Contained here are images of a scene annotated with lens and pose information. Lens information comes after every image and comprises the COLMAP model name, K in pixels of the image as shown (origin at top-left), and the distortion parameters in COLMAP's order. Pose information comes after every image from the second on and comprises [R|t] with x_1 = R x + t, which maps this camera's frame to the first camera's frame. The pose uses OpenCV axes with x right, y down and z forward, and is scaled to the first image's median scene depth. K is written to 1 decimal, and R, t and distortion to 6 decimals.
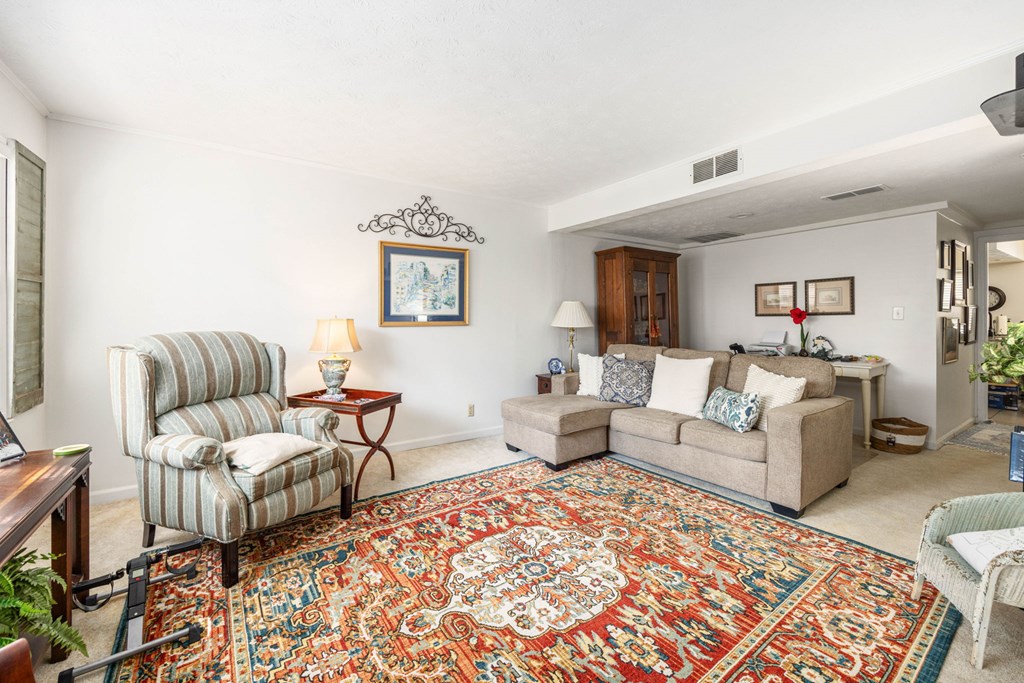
lens RADIAL K [[418.4, 0, 497.7], [0, 418.4, 317.5], [0, 0, 1]] dist [-0.003863, 0.000310]
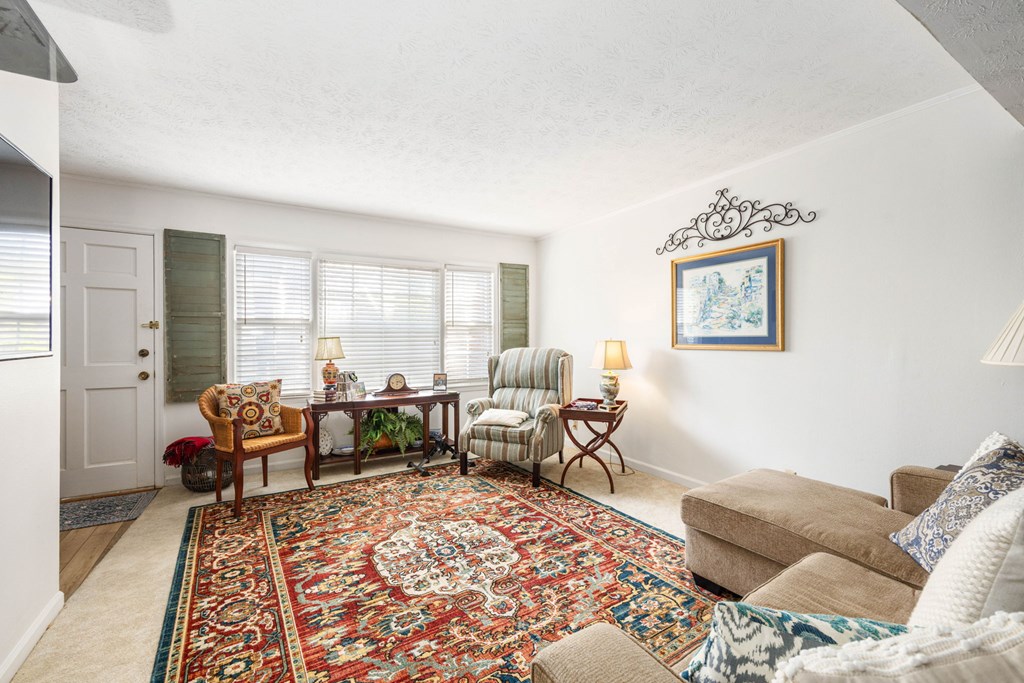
lens RADIAL K [[418.4, 0, 515.4], [0, 418.4, 339.4], [0, 0, 1]] dist [-0.003863, 0.000310]
pose [[-0.017912, -0.002573, -0.999836, 1.336335], [0.000033, 0.999997, -0.002574, 0.003697], [0.999840, -0.000079, -0.017912, 1.276660]]
